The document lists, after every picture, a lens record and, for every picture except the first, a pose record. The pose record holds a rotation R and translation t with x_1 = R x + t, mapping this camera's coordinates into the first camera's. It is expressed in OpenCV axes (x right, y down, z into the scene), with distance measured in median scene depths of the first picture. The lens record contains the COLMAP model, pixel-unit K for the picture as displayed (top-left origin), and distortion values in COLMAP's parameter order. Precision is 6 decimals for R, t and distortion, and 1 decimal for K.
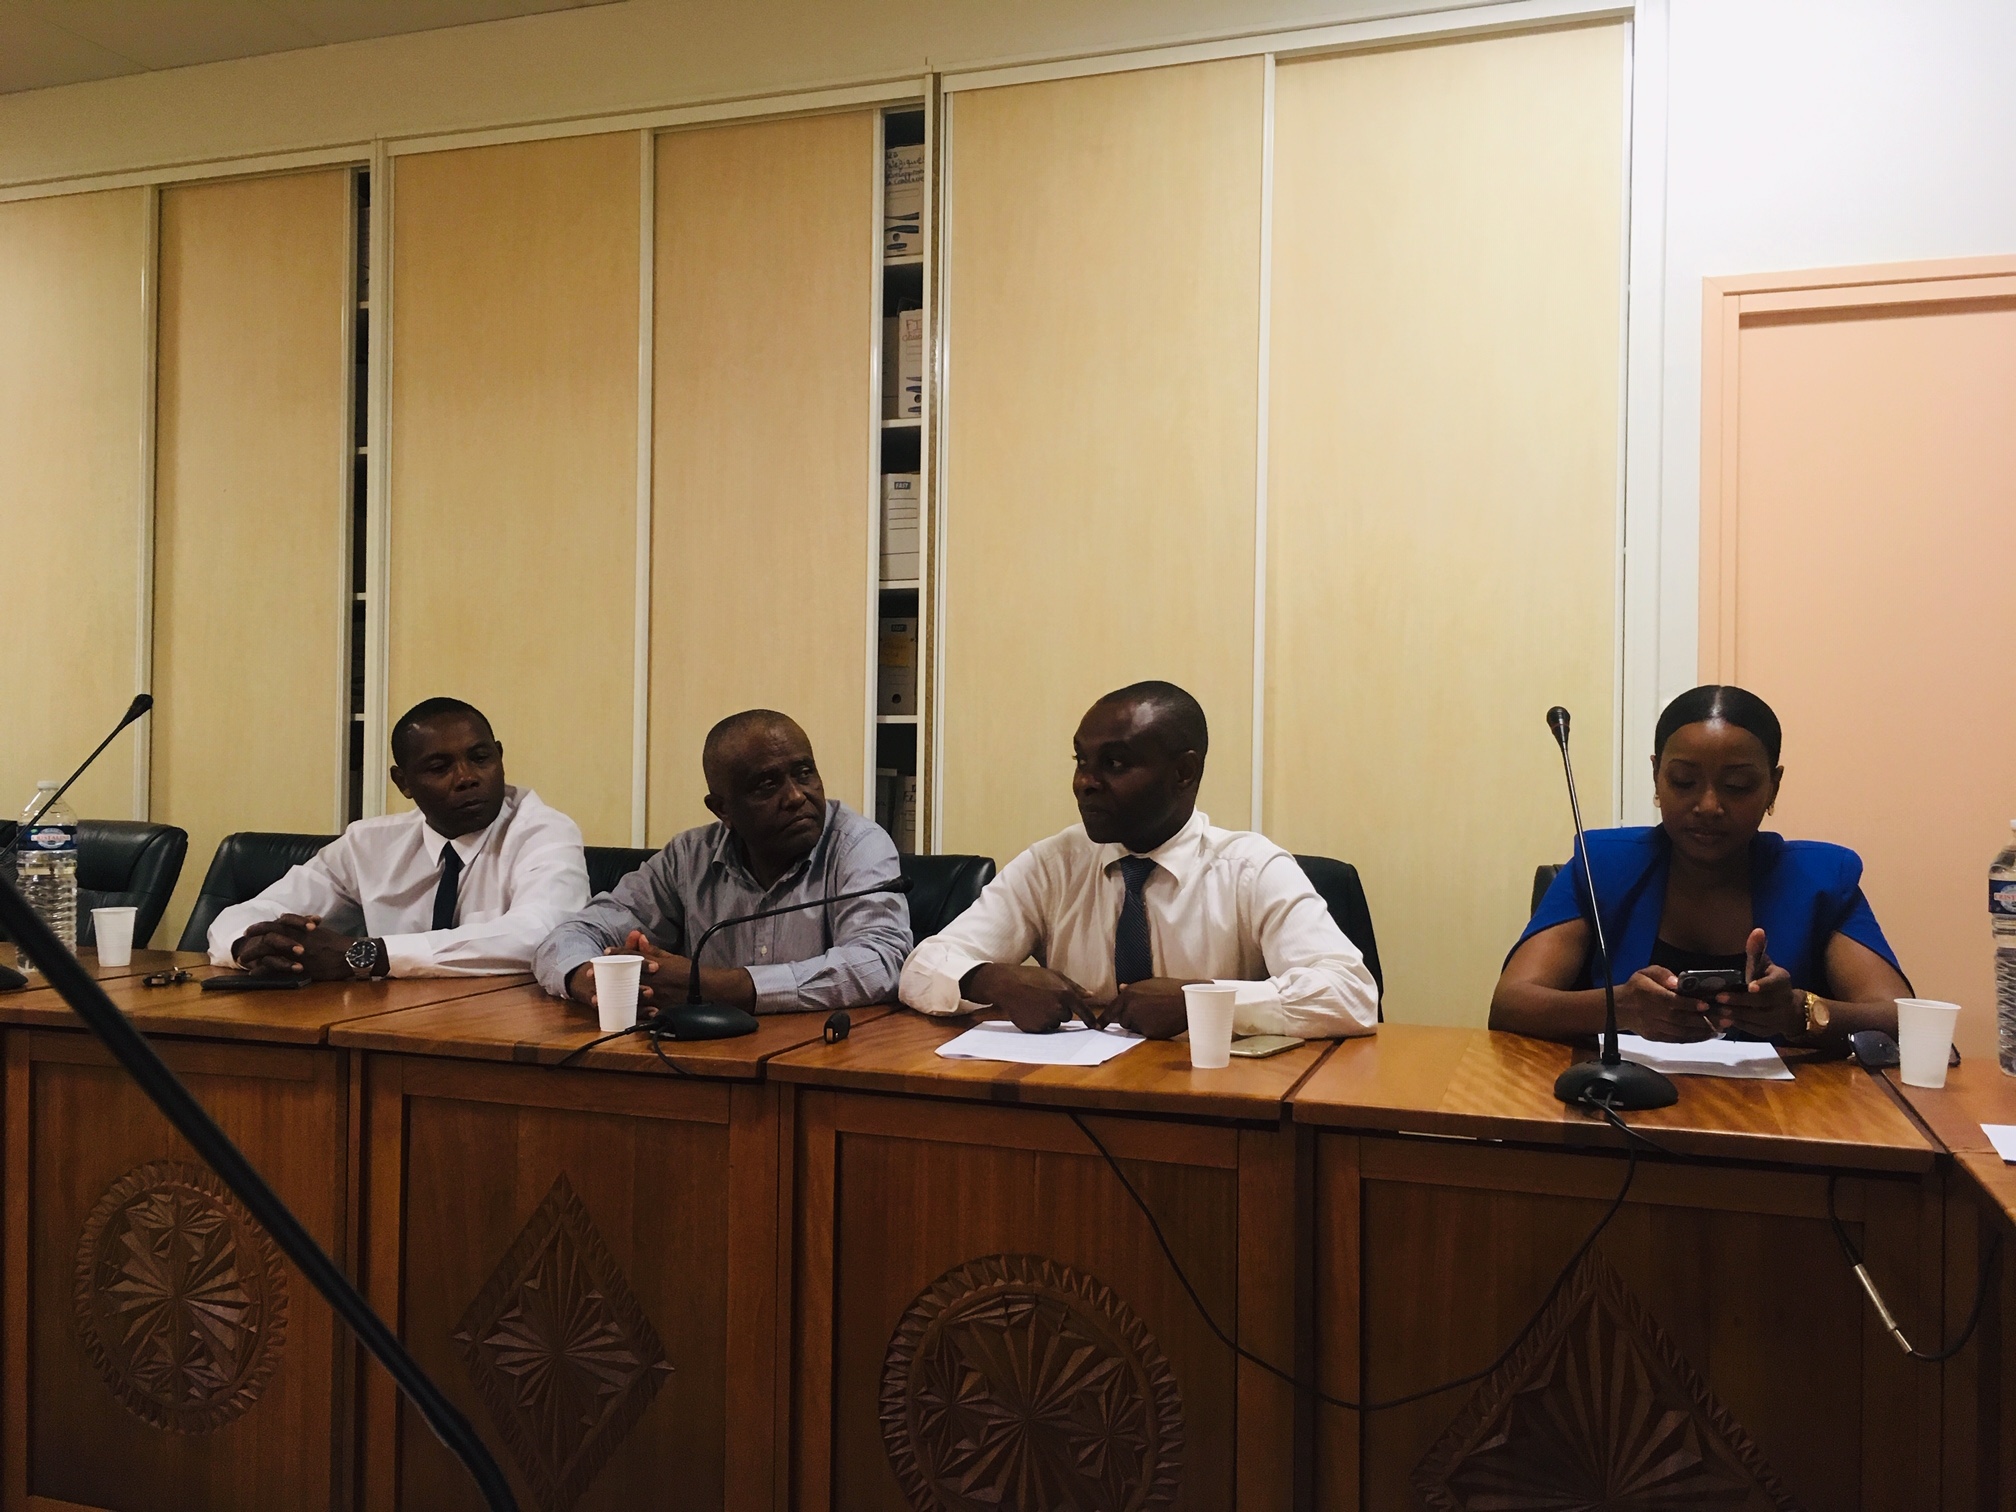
lens RADIAL K [[1736.3, 0, 1004.1], [0, 1736.3, 756.7], [0, 0, 1]] dist [0.084831, -0.102090]
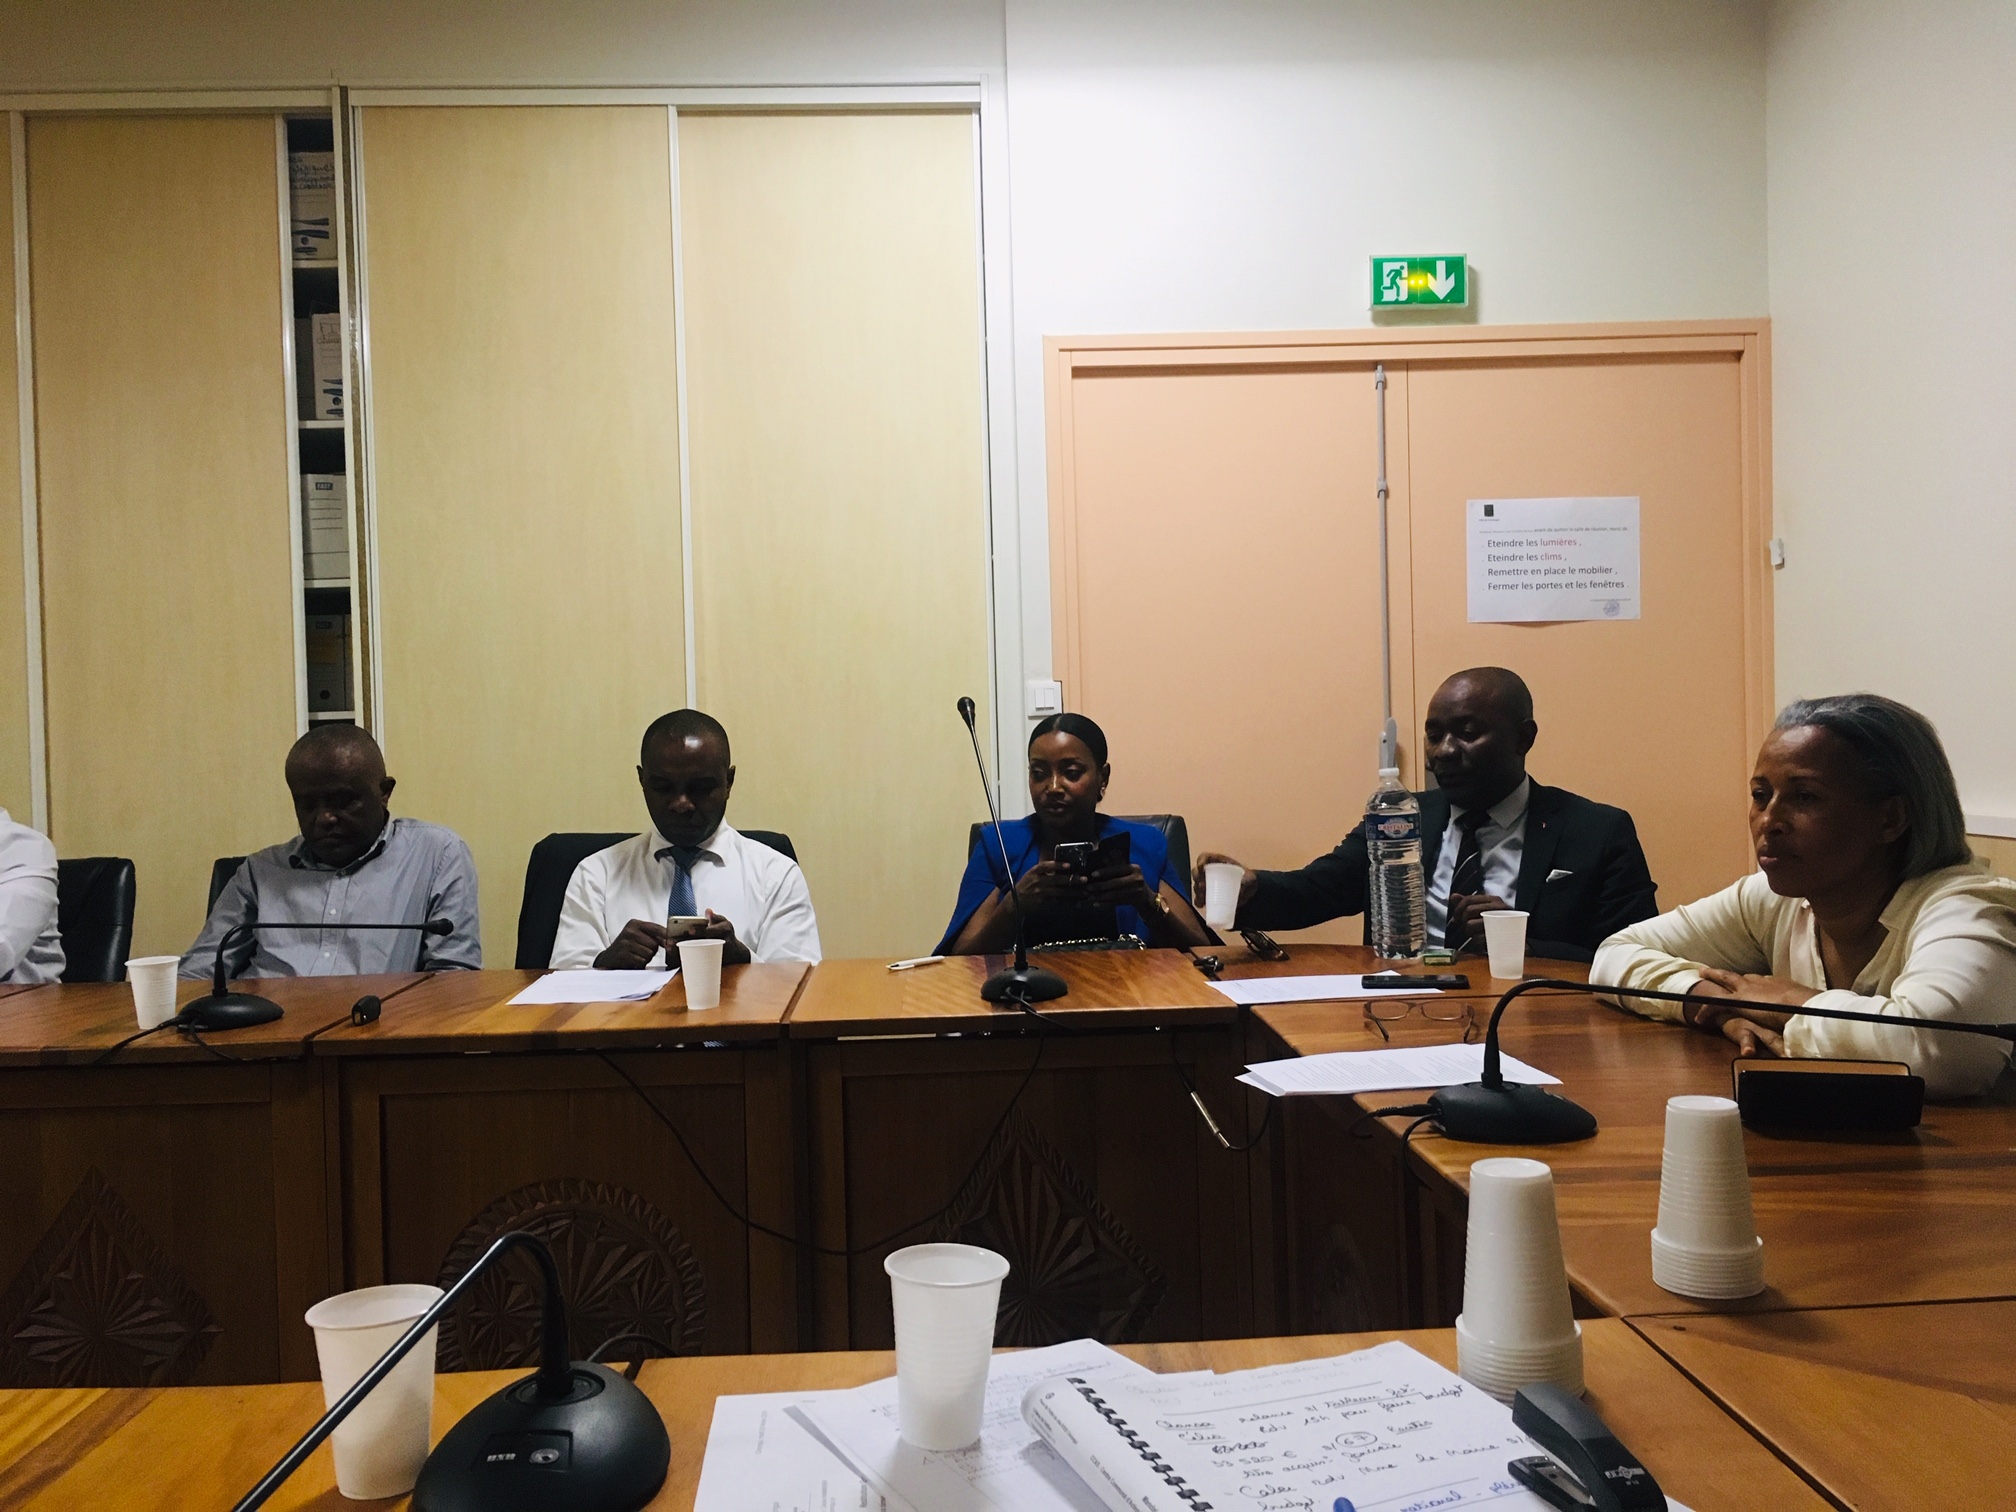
lens RADIAL K [[1736.3, 0, 1005.0], [0, 1736.3, 756.1], [0, 0, 1]] dist [0.084831, -0.102090]
pose [[0.933359, -0.042980, 0.356361, -0.109740], [0.036485, 0.999023, 0.024933, -0.016249], [-0.357084, -0.010270, 0.934016, -0.190619]]
